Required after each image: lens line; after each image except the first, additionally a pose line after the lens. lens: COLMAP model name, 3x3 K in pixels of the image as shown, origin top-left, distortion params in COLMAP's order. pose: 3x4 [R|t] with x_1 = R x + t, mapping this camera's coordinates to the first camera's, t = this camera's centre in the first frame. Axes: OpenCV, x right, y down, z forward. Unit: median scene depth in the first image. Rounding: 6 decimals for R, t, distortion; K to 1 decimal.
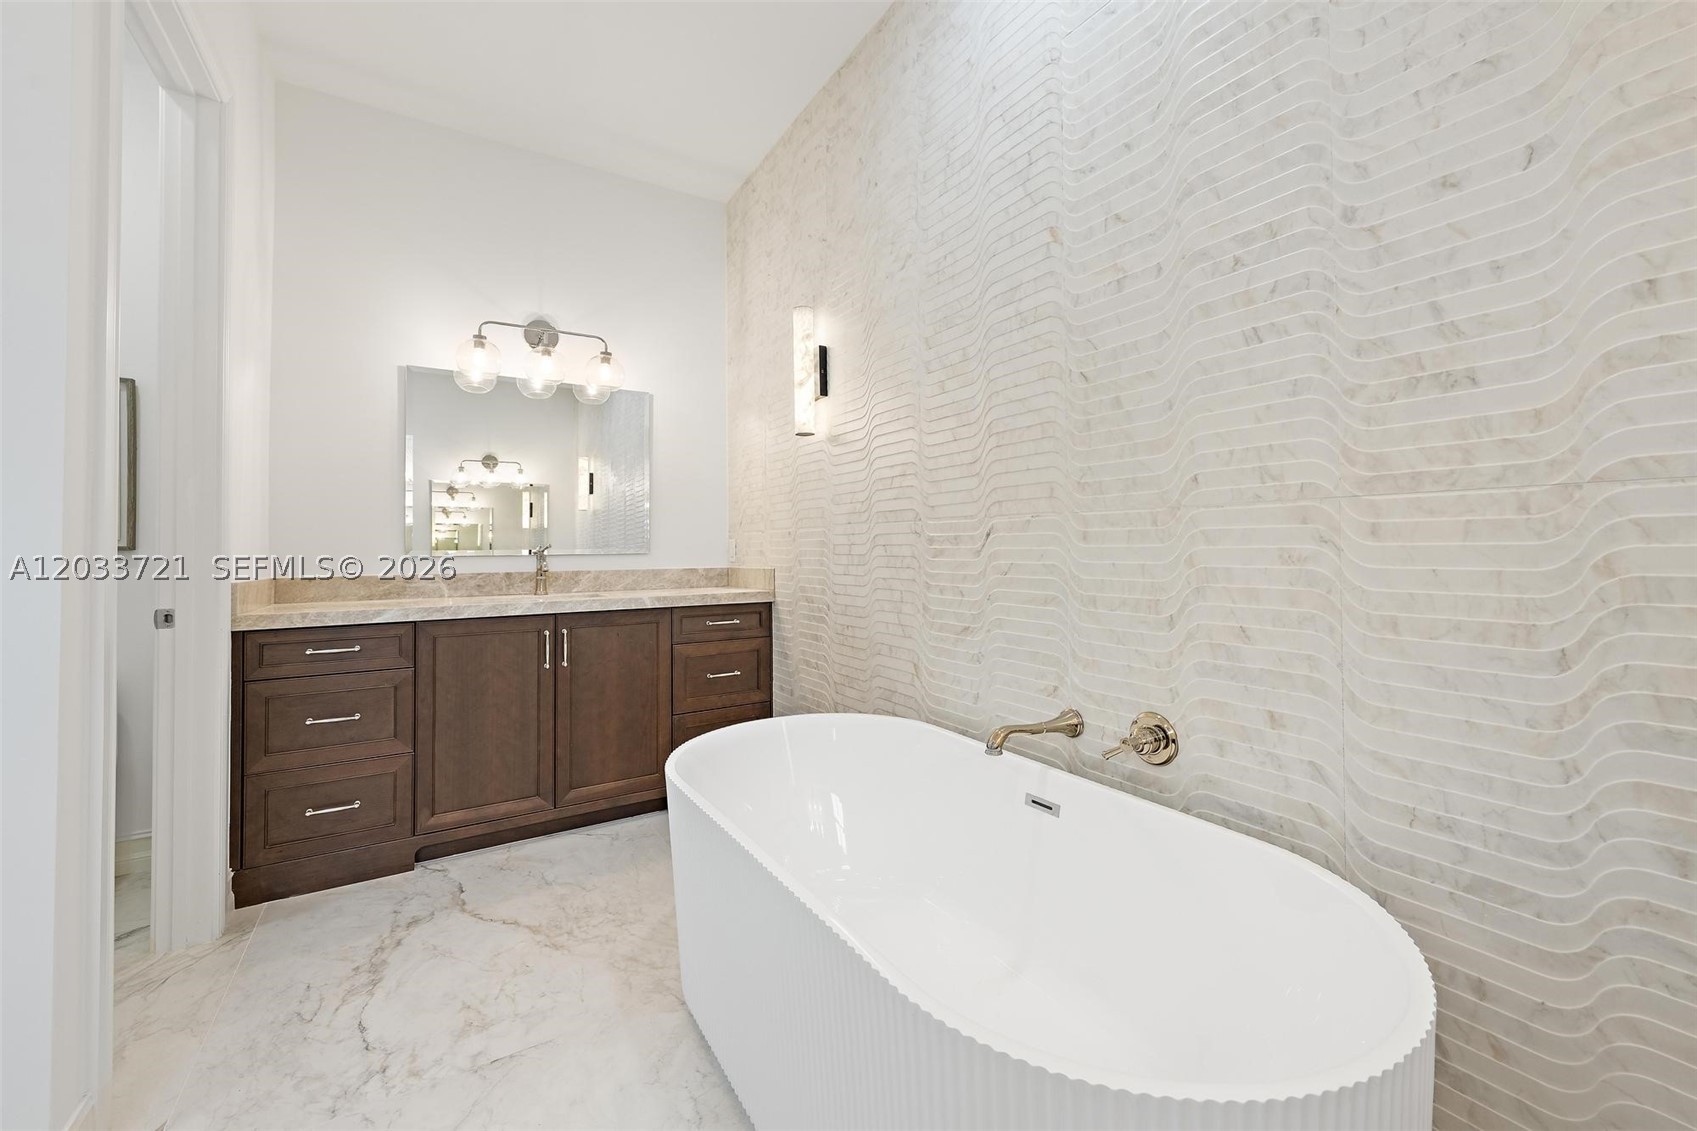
lens RADIAL K [[671.0, 0, 857.9], [0, 671.0, 537.7], [0, 0, 1]] dist [-0.003633, -0.000117]
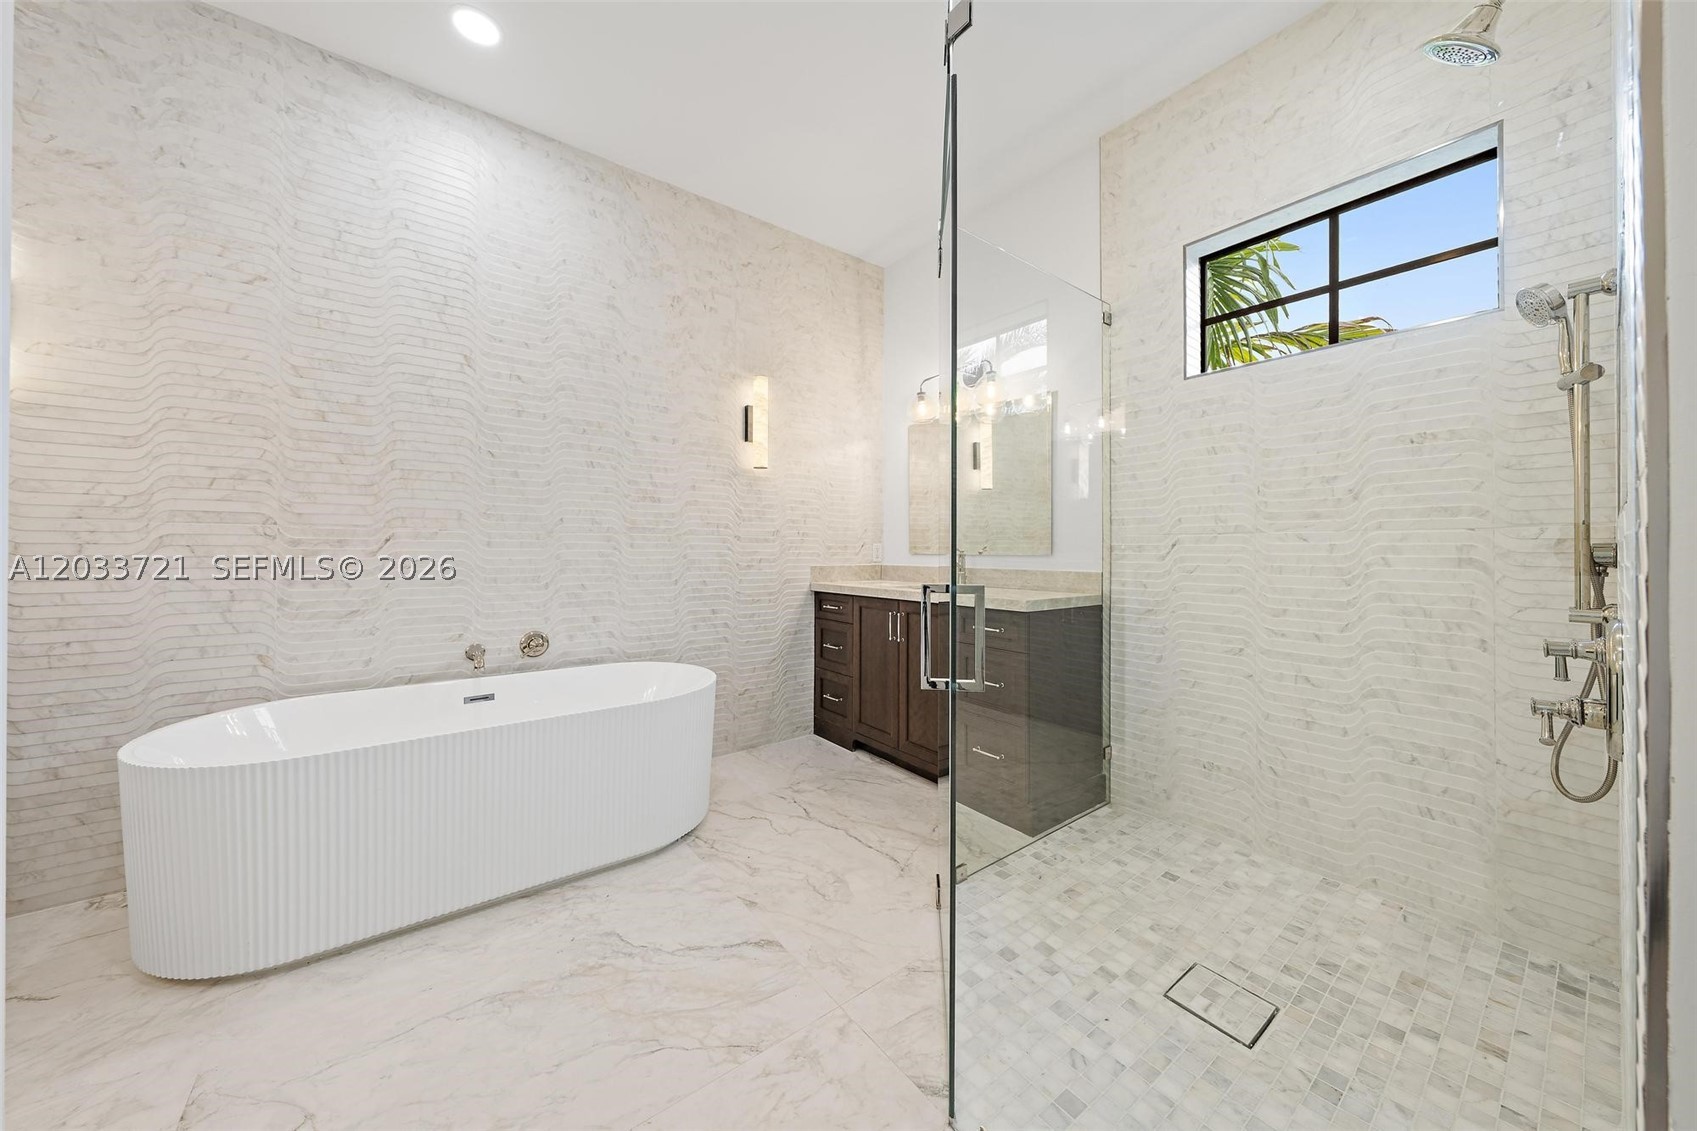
lens RADIAL K [[576.4, 0, 851.1], [0, 576.4, 554.3], [0, 0, 1]] dist [-0.000037, 0.000001]
pose [[-0.071741, -0.000831, 0.997423, -1.225756], [-0.019657, 0.999807, -0.000581, 0.007546], [-0.997230, -0.019648, -0.071743, 0.151610]]
